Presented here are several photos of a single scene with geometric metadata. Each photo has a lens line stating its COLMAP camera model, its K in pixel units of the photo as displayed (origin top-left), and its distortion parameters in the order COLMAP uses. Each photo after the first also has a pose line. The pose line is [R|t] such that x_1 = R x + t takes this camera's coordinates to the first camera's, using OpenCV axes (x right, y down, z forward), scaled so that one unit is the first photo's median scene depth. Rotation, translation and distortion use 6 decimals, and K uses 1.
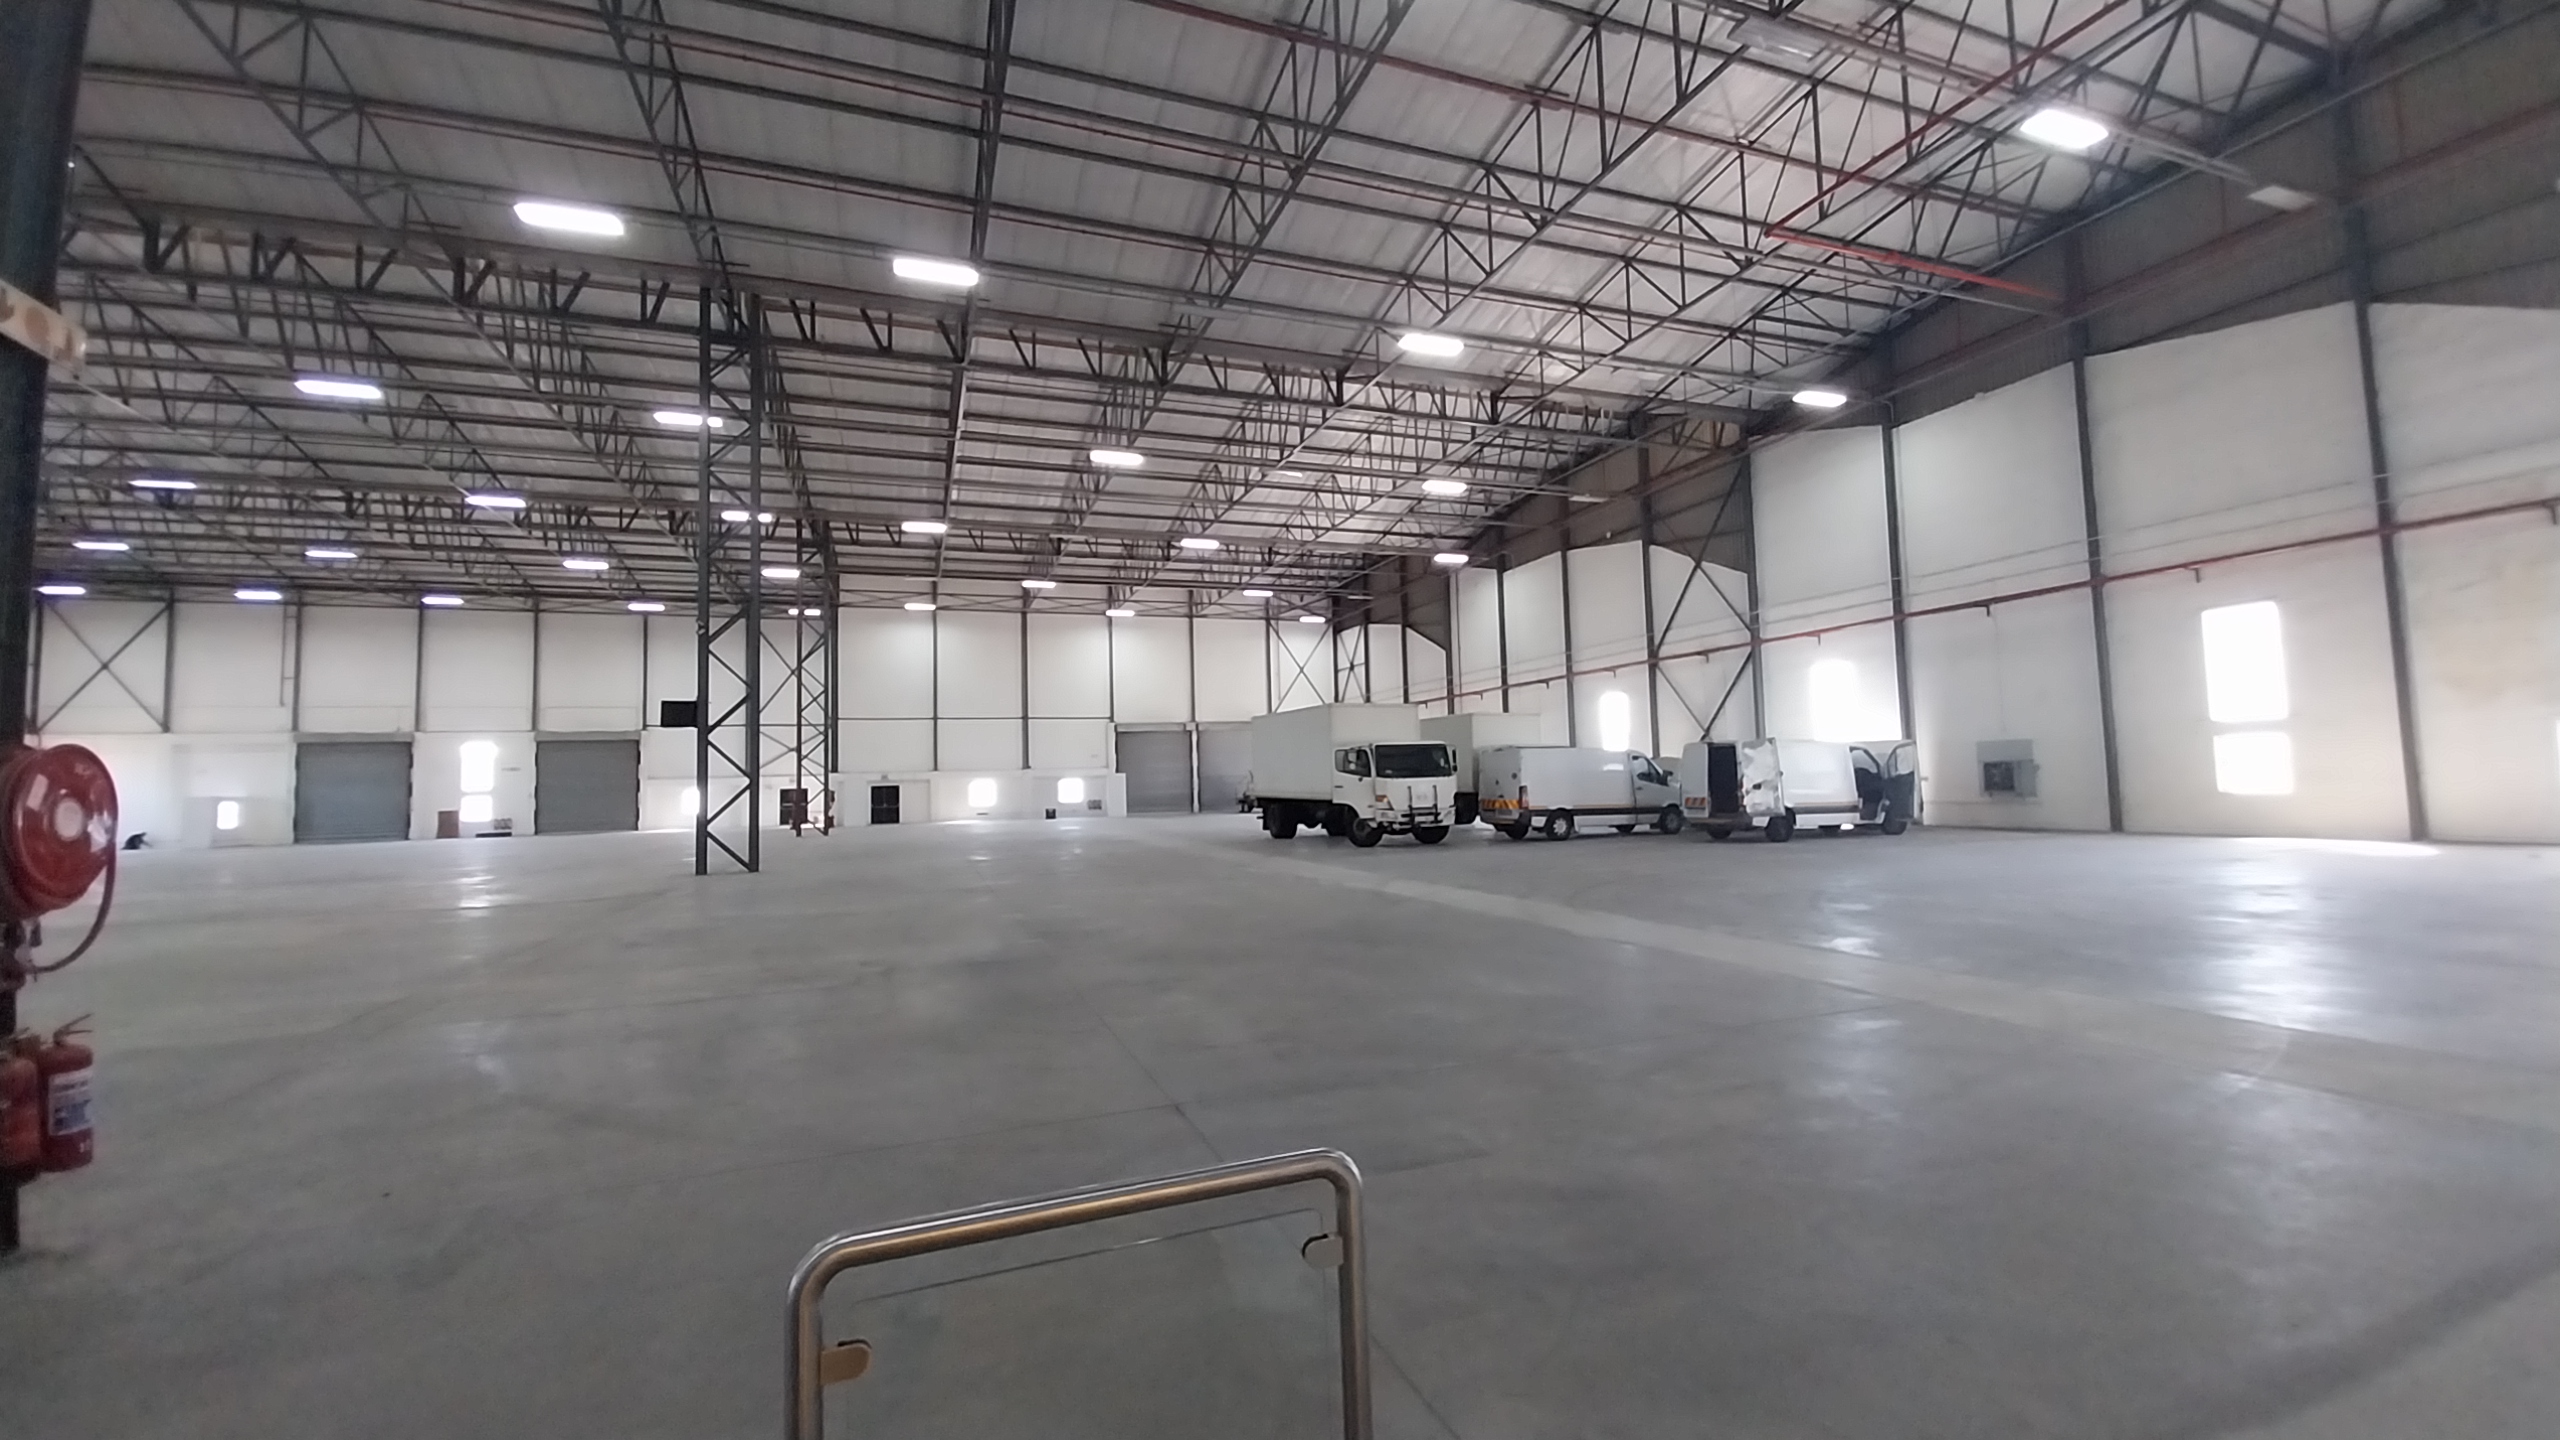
lens RADIAL K [[1010.7, 0, 1291.2], [0, 1010.7, 715.7], [0, 0, 1]] dist [-0.002464, -0.000477]
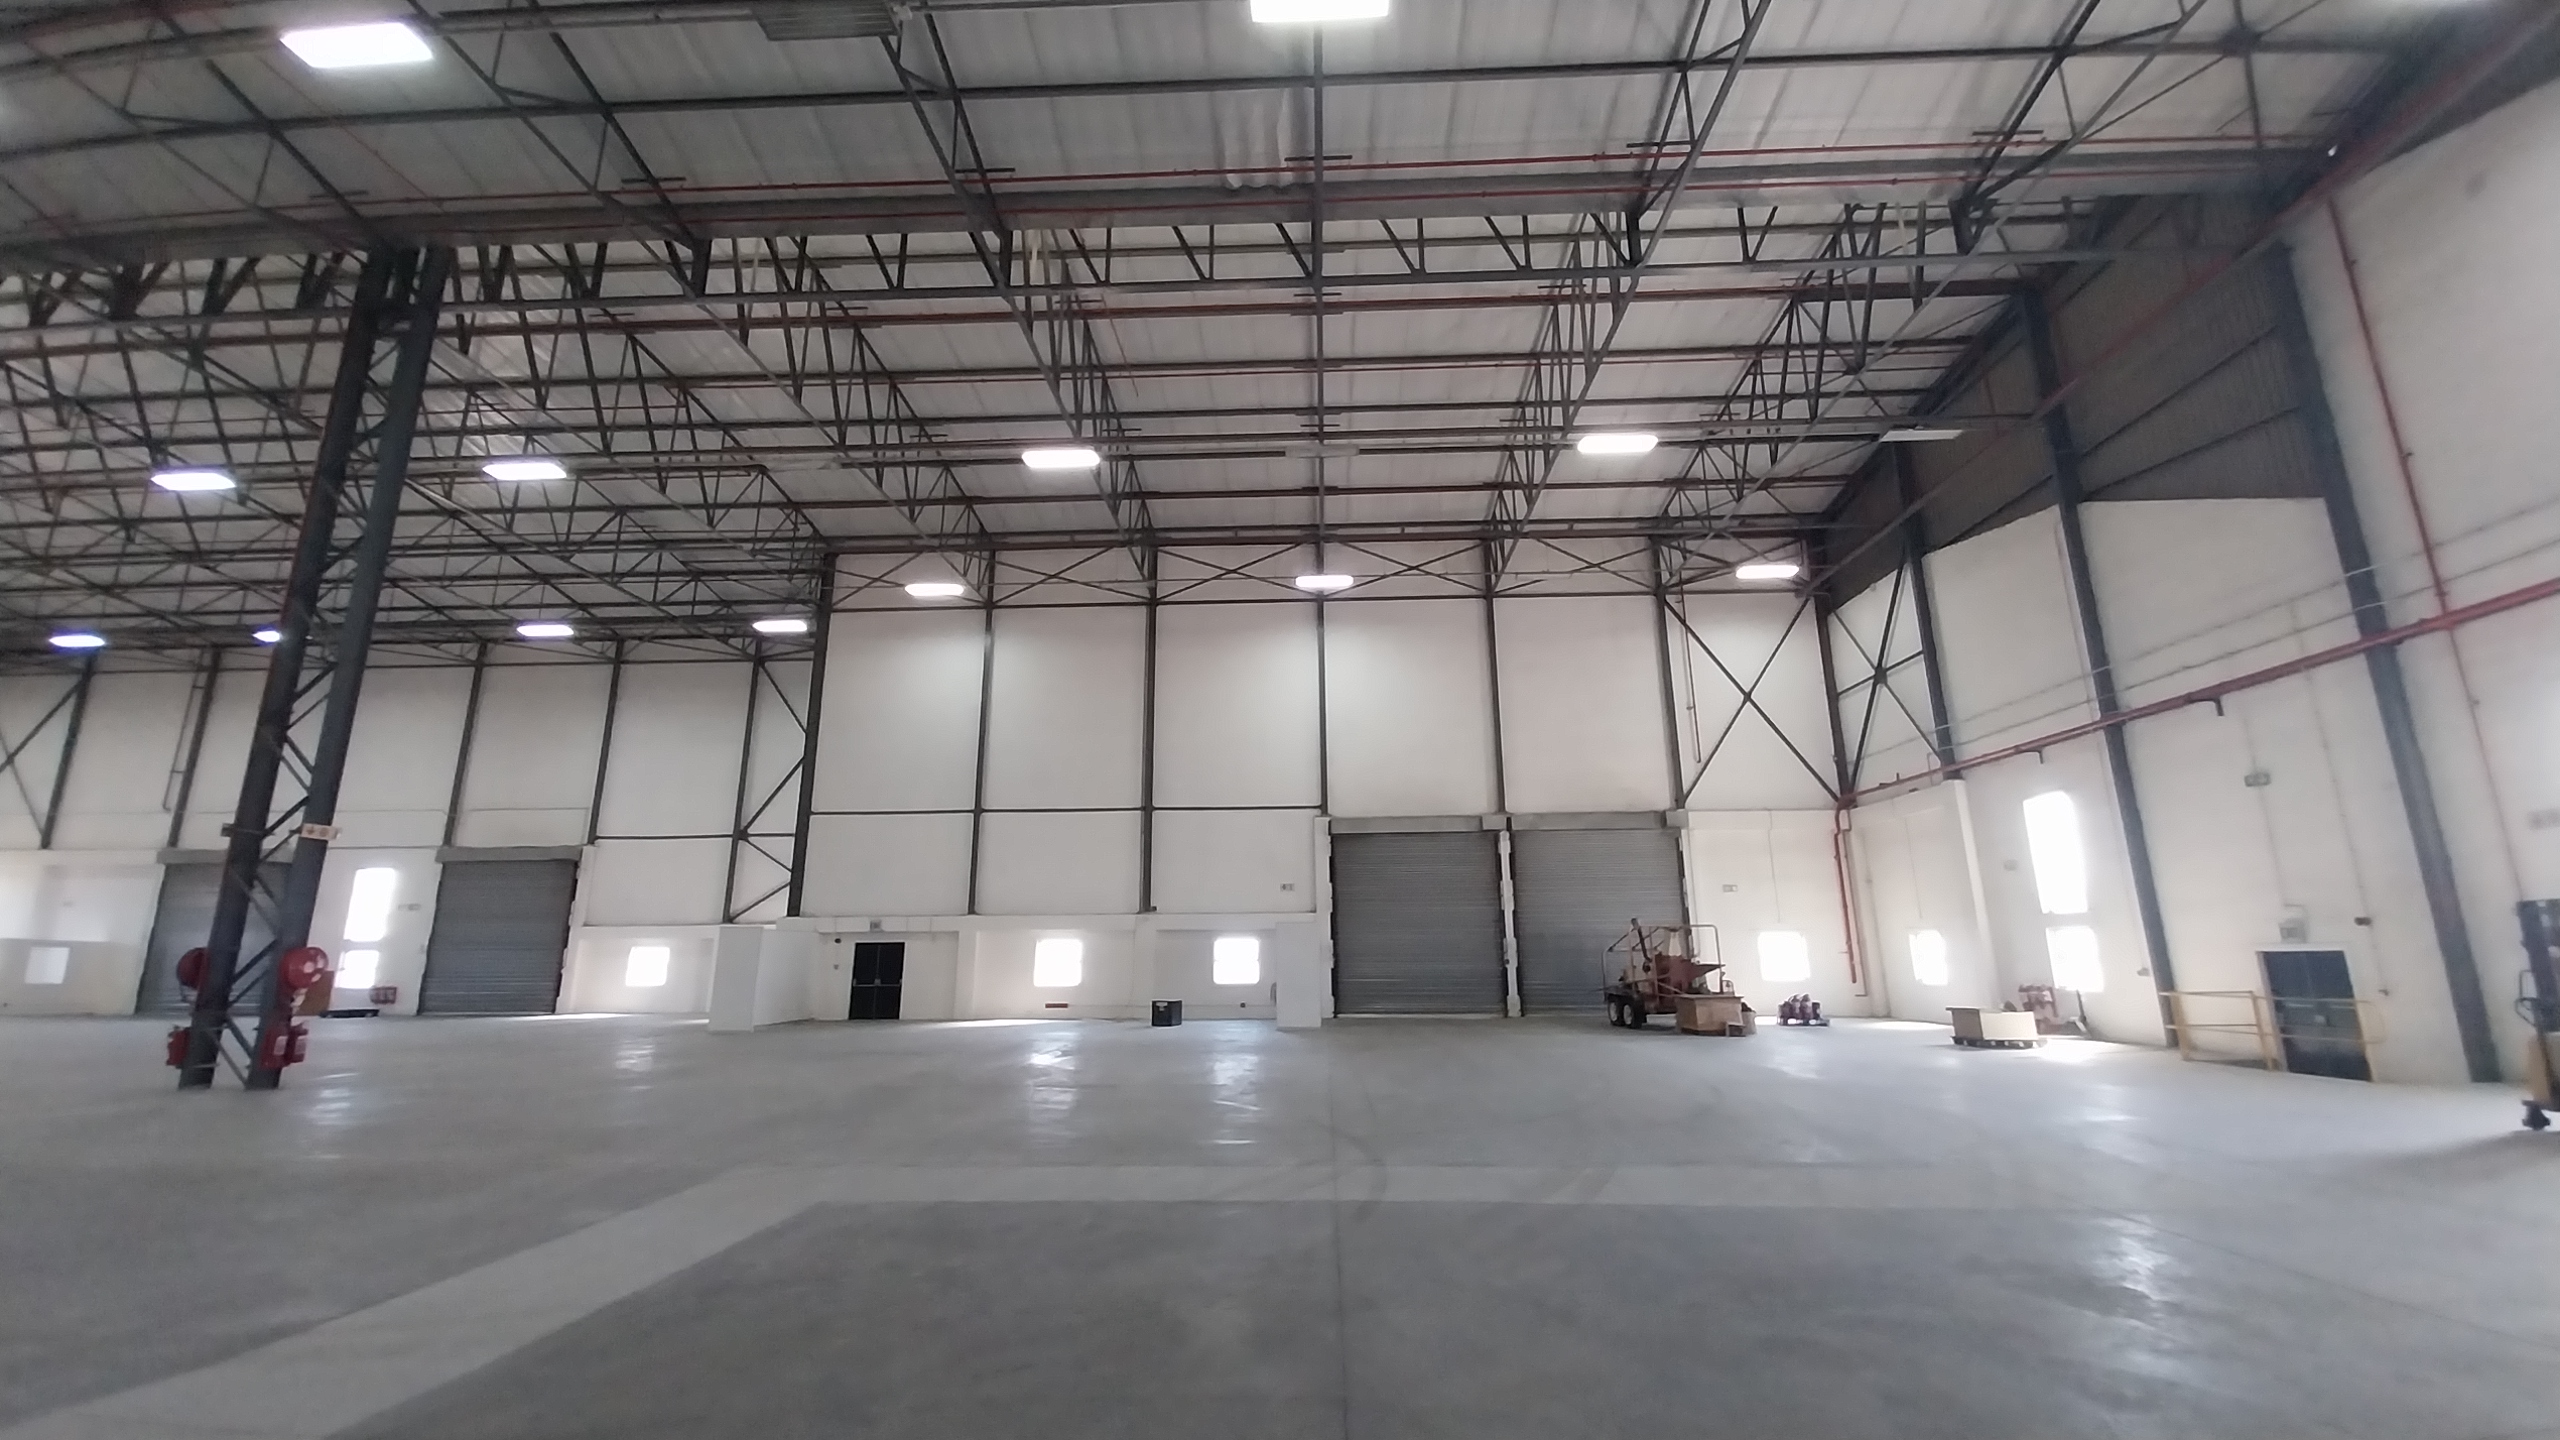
lens RADIAL K [[1010.7, 0, 1278.2], [0, 1010.7, 722.7], [0, 0, 1]] dist [-0.002464, -0.000477]
pose [[0.924573, -0.066117, -0.375224, -0.016305], [0.004103, 0.986498, -0.163720, 0.042406], [0.380982, 0.149832, 0.912361, 0.569803]]
